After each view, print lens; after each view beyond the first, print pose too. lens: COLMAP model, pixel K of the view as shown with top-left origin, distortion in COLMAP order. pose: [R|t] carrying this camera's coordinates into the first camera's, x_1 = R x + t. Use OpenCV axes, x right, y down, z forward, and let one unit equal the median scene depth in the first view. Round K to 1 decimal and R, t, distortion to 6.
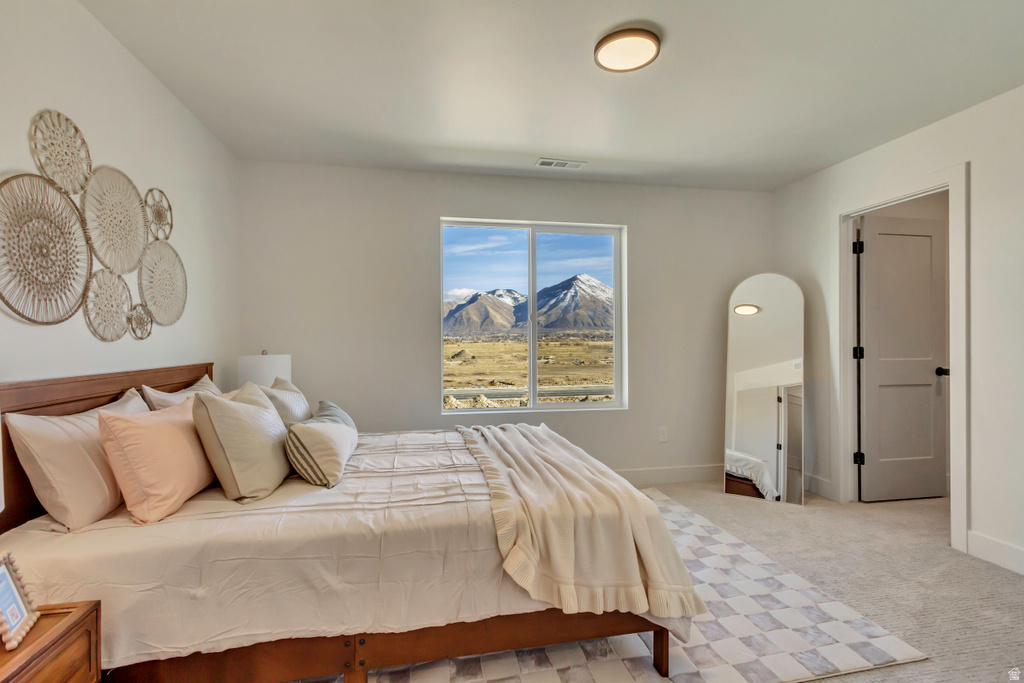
lens RADIAL K [[469.0, 0, 502.9], [0, 469.0, 339.0], [0, 0, 1]] dist [0.013112, -0.001946]
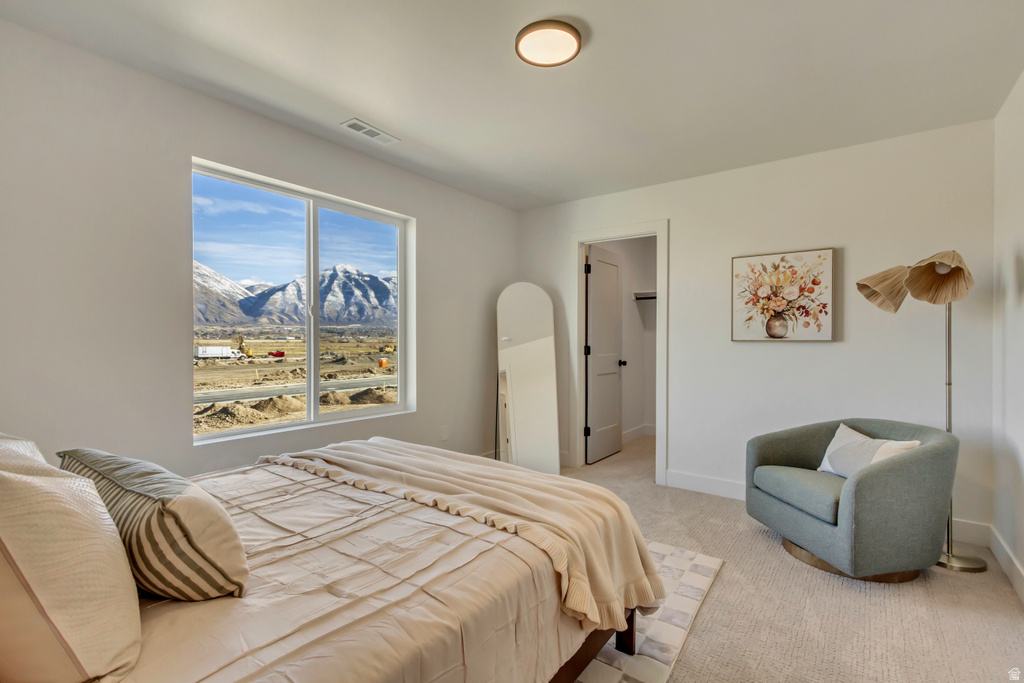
lens RADIAL K [[469.0, 0, 509.7], [0, 469.0, 347.2], [0, 0, 1]] dist [0.013112, -0.001946]
pose [[0.739170, -0.004195, 0.673506, -0.326591], [-0.009288, 0.999822, 0.016422, 0.001350], [-0.673455, -0.018394, 0.738999, 0.230355]]
